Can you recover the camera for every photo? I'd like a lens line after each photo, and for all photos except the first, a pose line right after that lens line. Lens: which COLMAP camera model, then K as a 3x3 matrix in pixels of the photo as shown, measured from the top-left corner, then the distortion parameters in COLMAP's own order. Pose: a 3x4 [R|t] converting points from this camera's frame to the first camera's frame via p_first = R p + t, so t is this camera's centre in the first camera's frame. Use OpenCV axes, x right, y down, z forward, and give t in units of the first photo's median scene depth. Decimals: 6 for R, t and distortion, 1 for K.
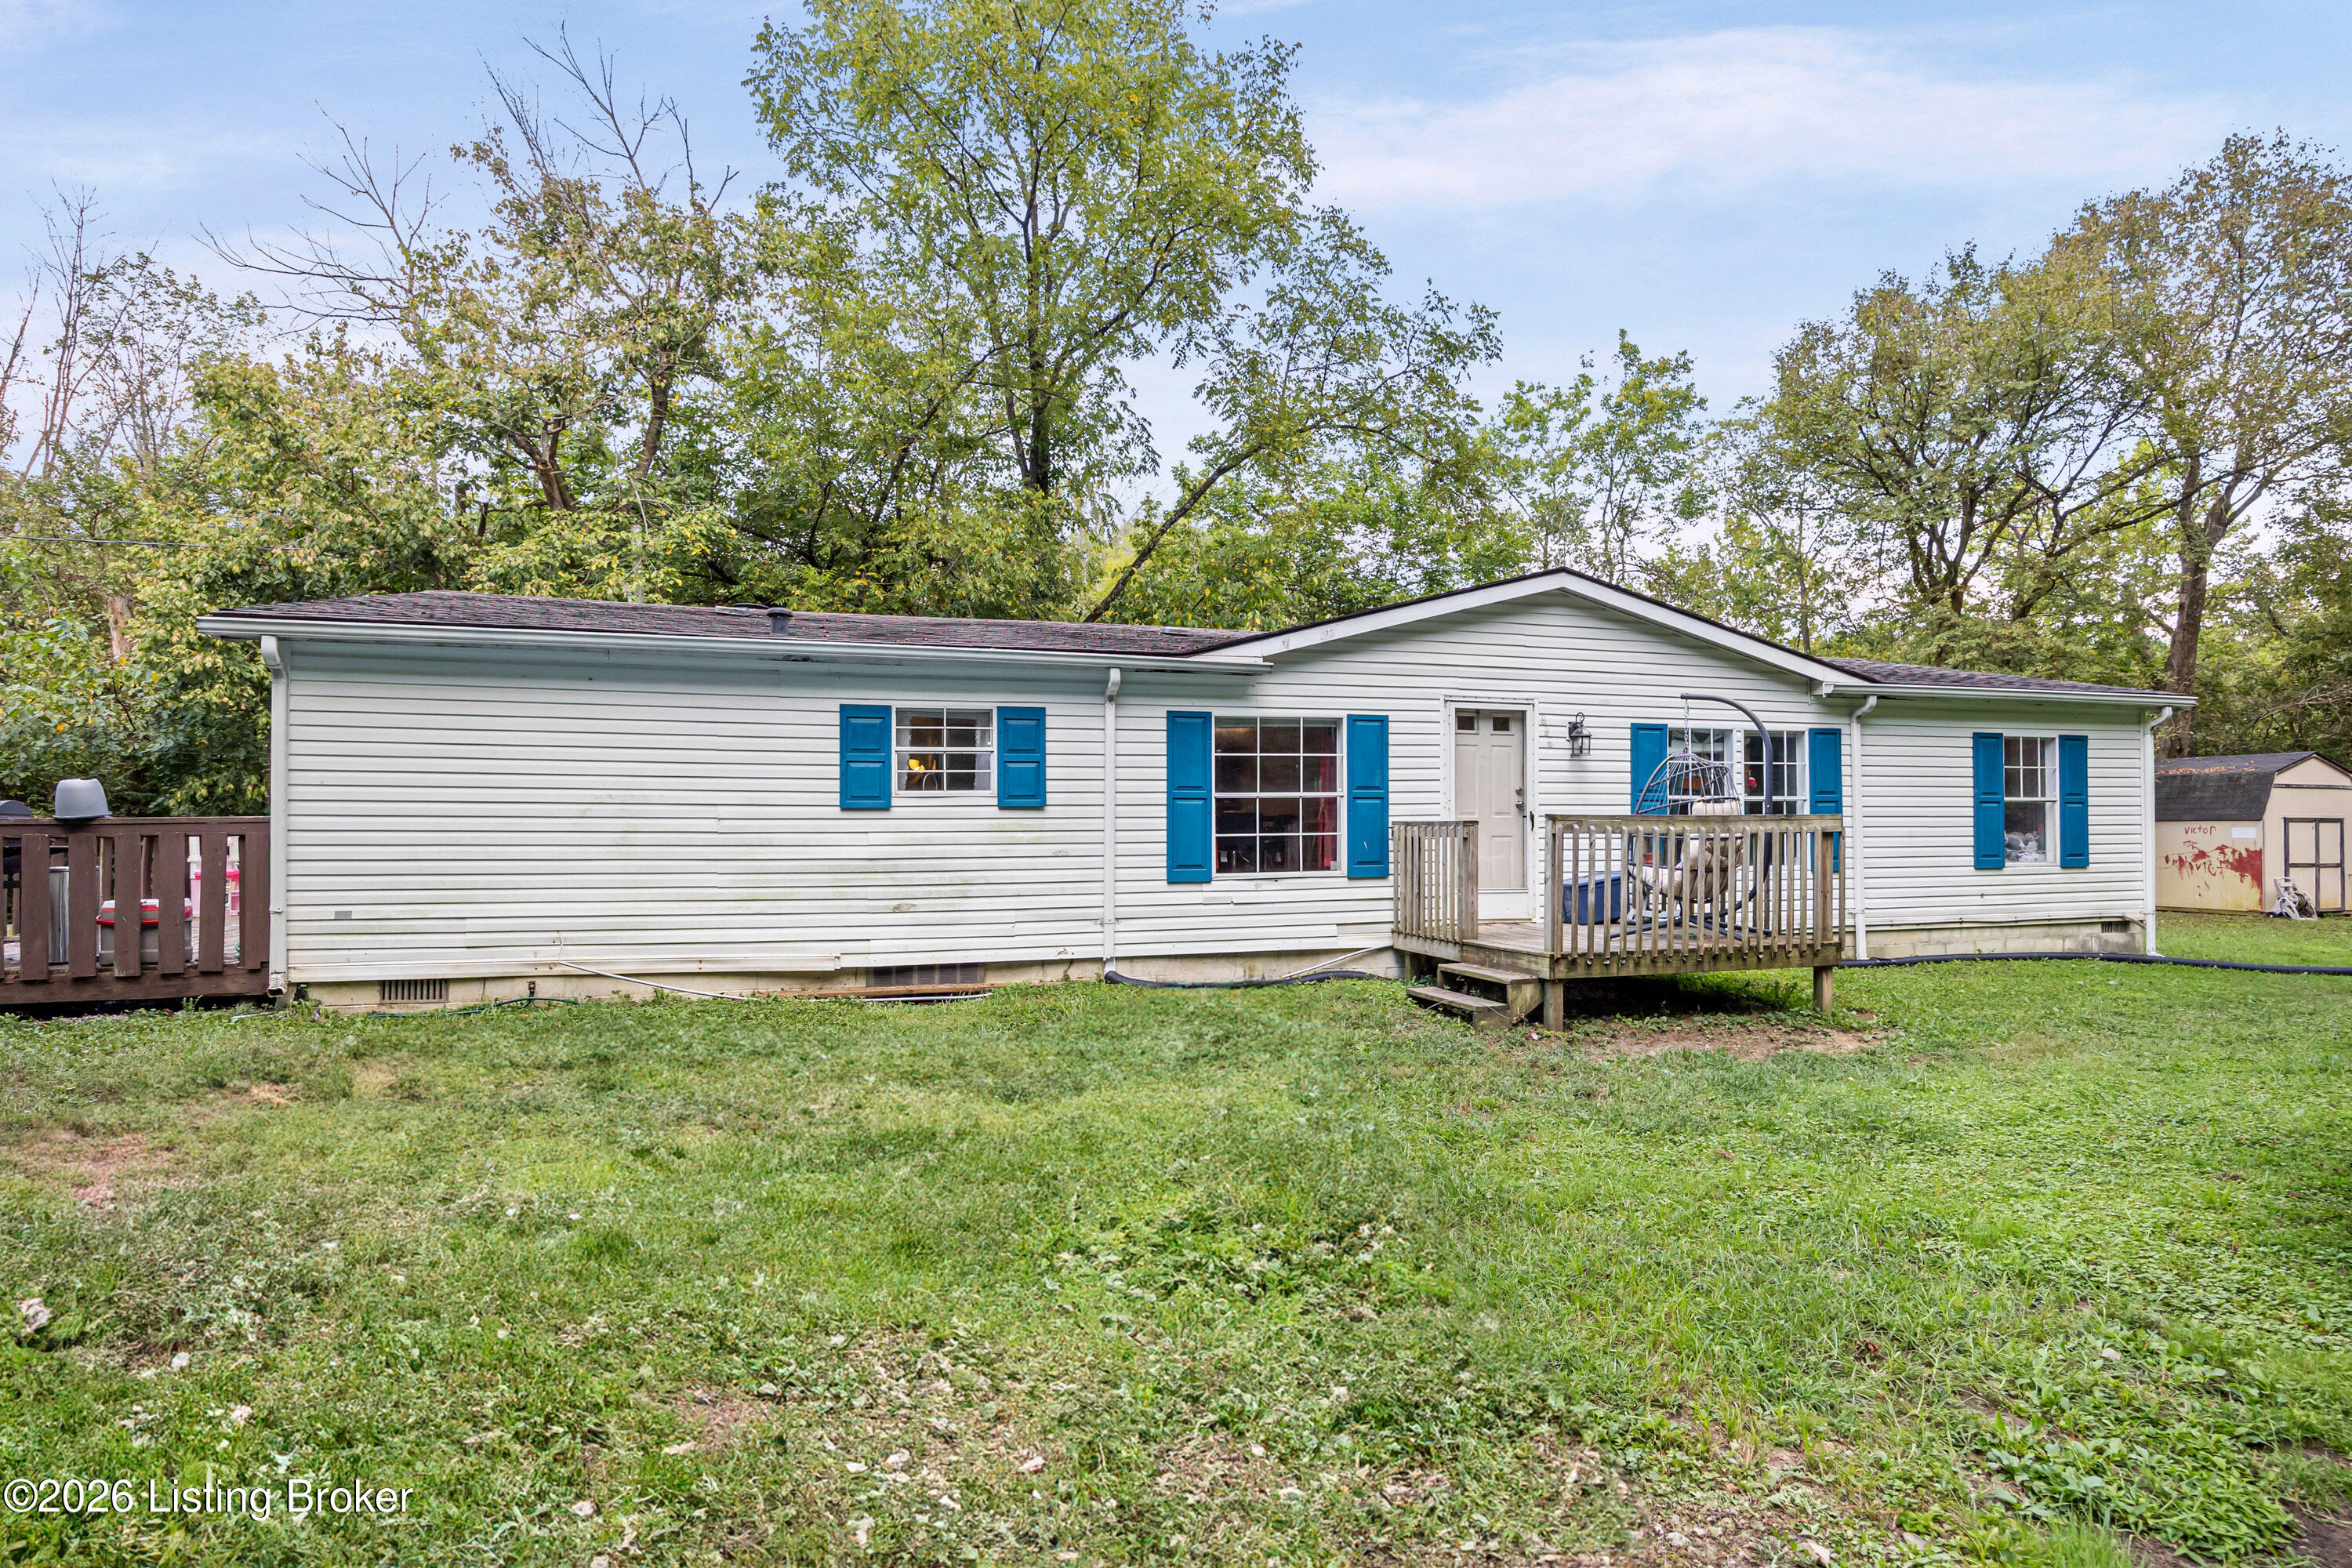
lens RADIAL K [[1239.2, 0, 1175.2], [0, 1239.2, 803.3], [0, 0, 1]] dist [-0.001131, -0.000081]
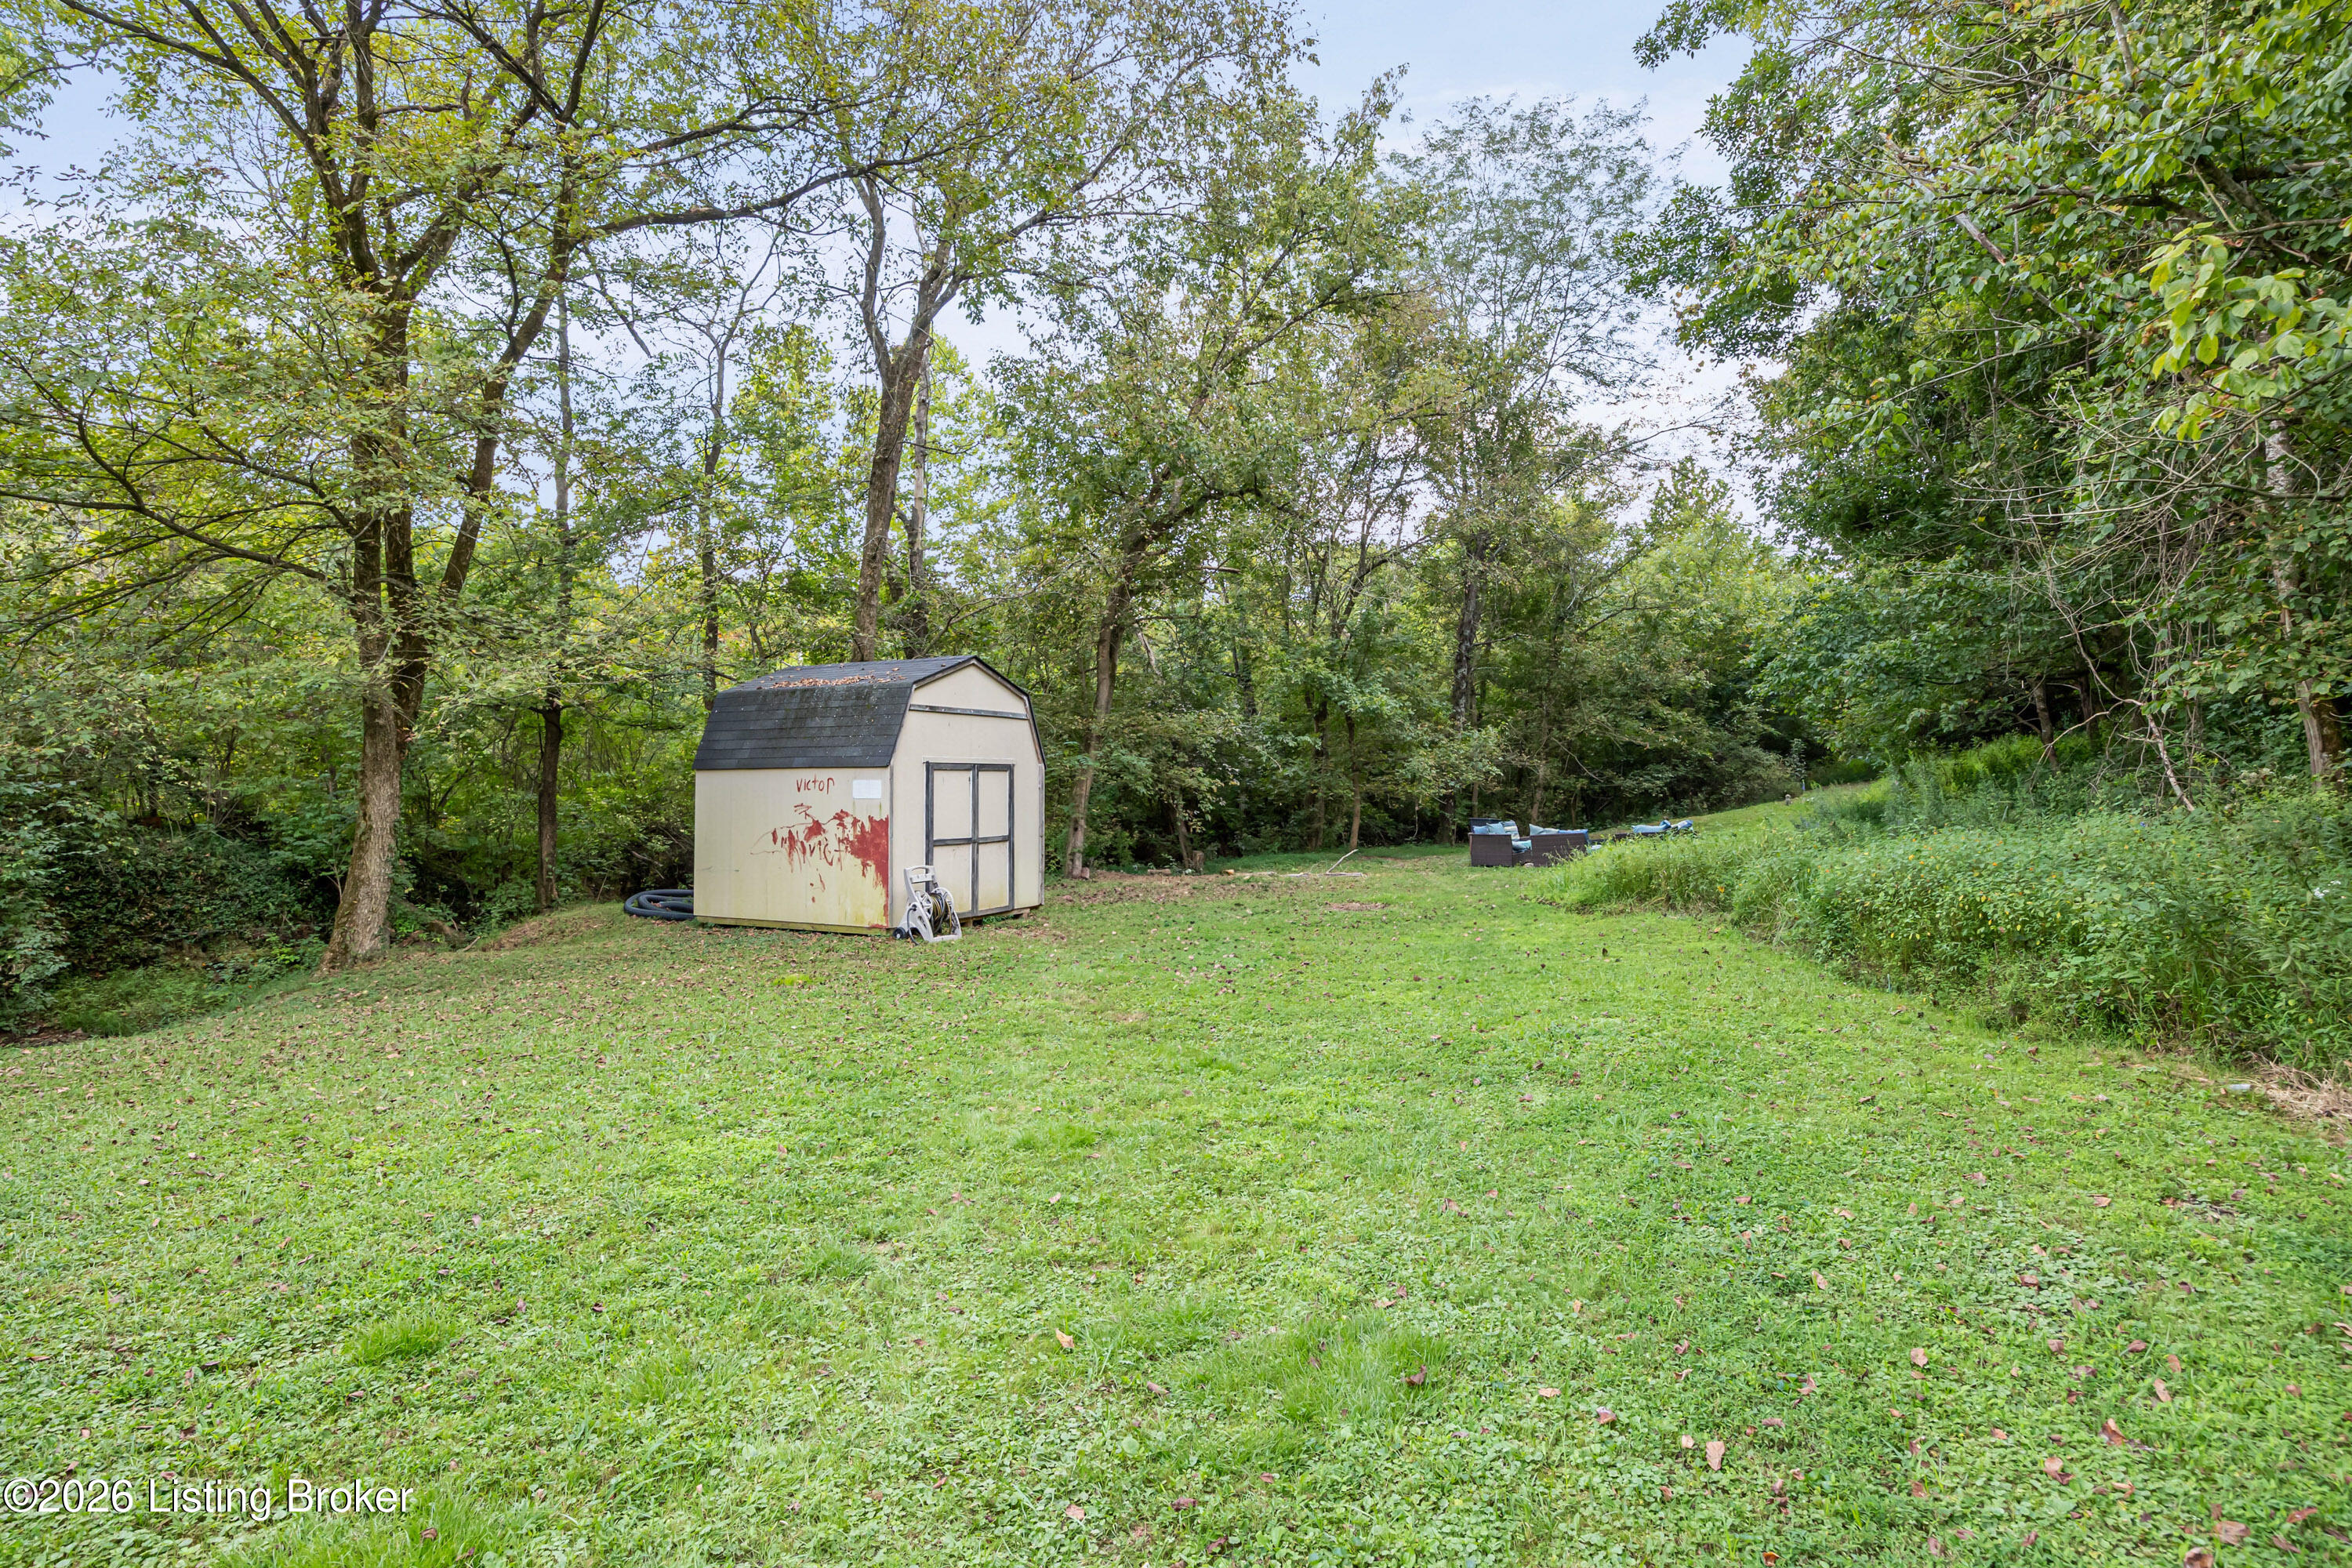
lens RADIAL K [[1239.2, 0, 1176.0], [0, 1239.2, 778.5], [0, 0, 1]] dist [-0.001131, -0.000081]
pose [[0.708440, -0.003708, 0.705761, 0.562434], [-0.006833, 0.999903, 0.012113, 0.011131], [-0.705738, -0.013404, 0.708347, 0.497071]]
